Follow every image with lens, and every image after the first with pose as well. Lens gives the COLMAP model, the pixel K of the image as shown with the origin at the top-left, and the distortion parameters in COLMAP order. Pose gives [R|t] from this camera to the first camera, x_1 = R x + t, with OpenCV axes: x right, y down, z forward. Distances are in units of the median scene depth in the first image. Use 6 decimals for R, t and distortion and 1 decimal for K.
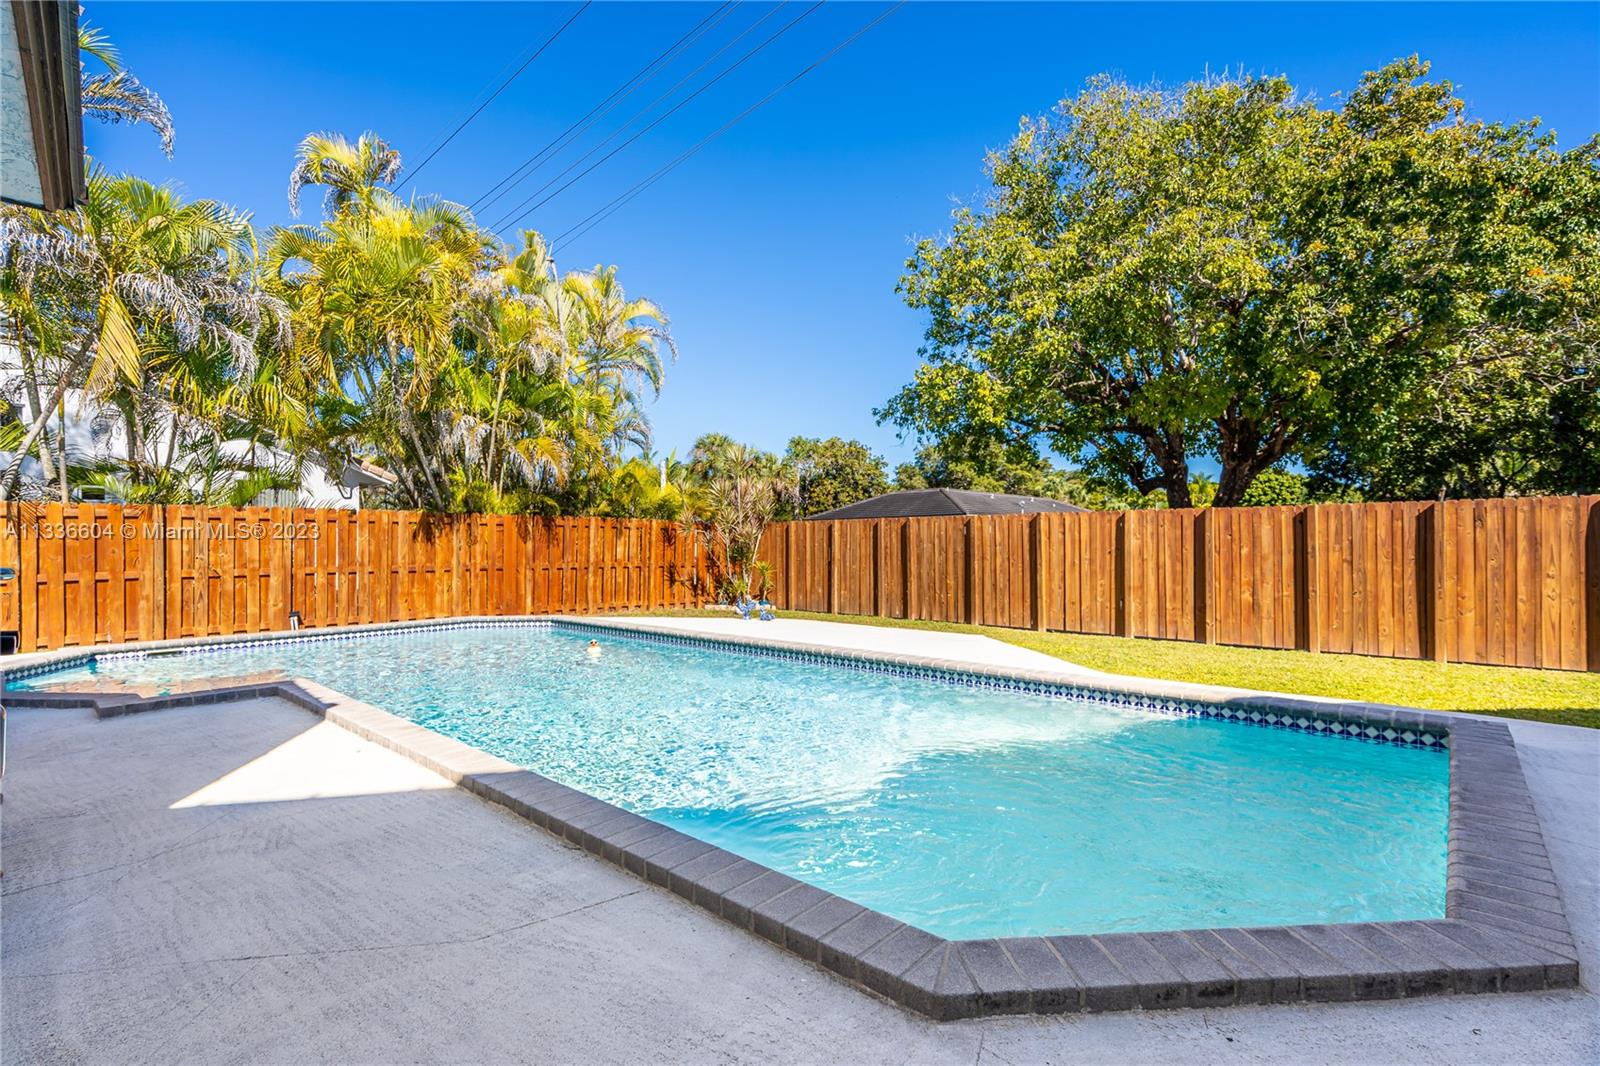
lens RADIAL K [[740.2, 0, 790.5], [0, 740.2, 546.8], [0, 0, 1]] dist [-0.000322, 0.000076]
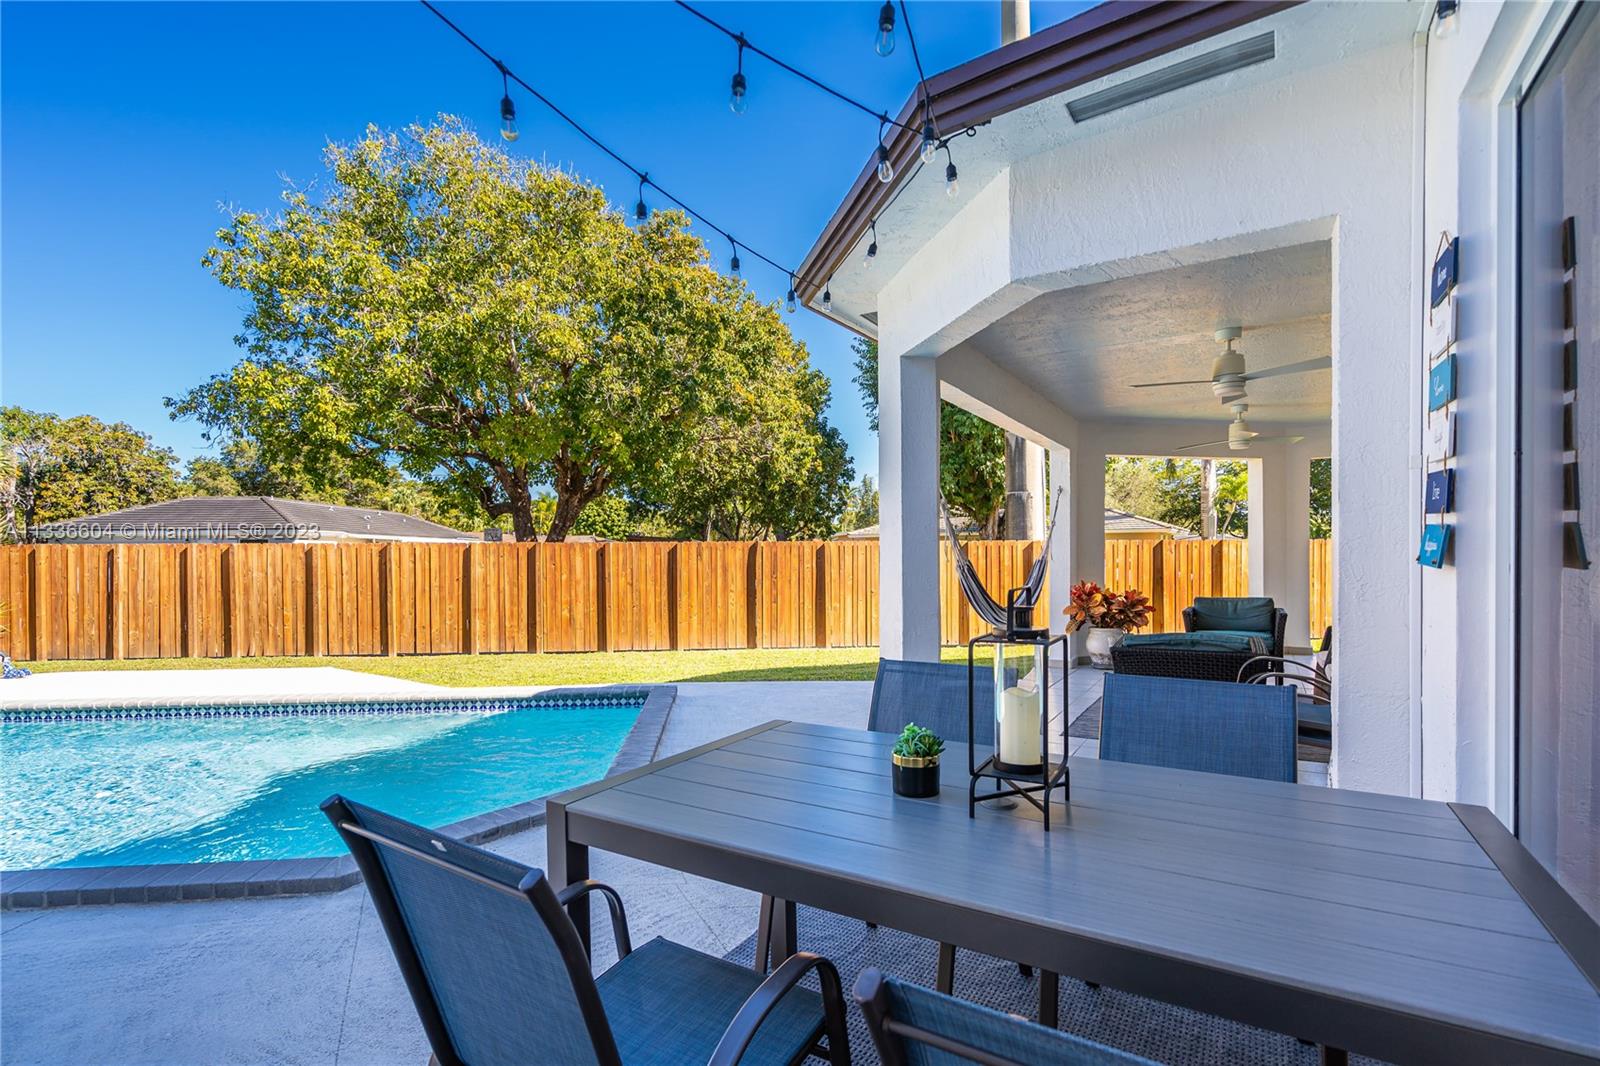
lens RADIAL K [[740.2, 0, 790.5], [0, 740.2, 546.8], [0, 0, 1]] dist [-0.000322, 0.000076]
pose [[0.680026, 0.006741, 0.733157, -0.036092], [0.007862, 0.999833, -0.016484, -0.014938], [-0.733145, 0.016973, 0.679860, -0.099816]]
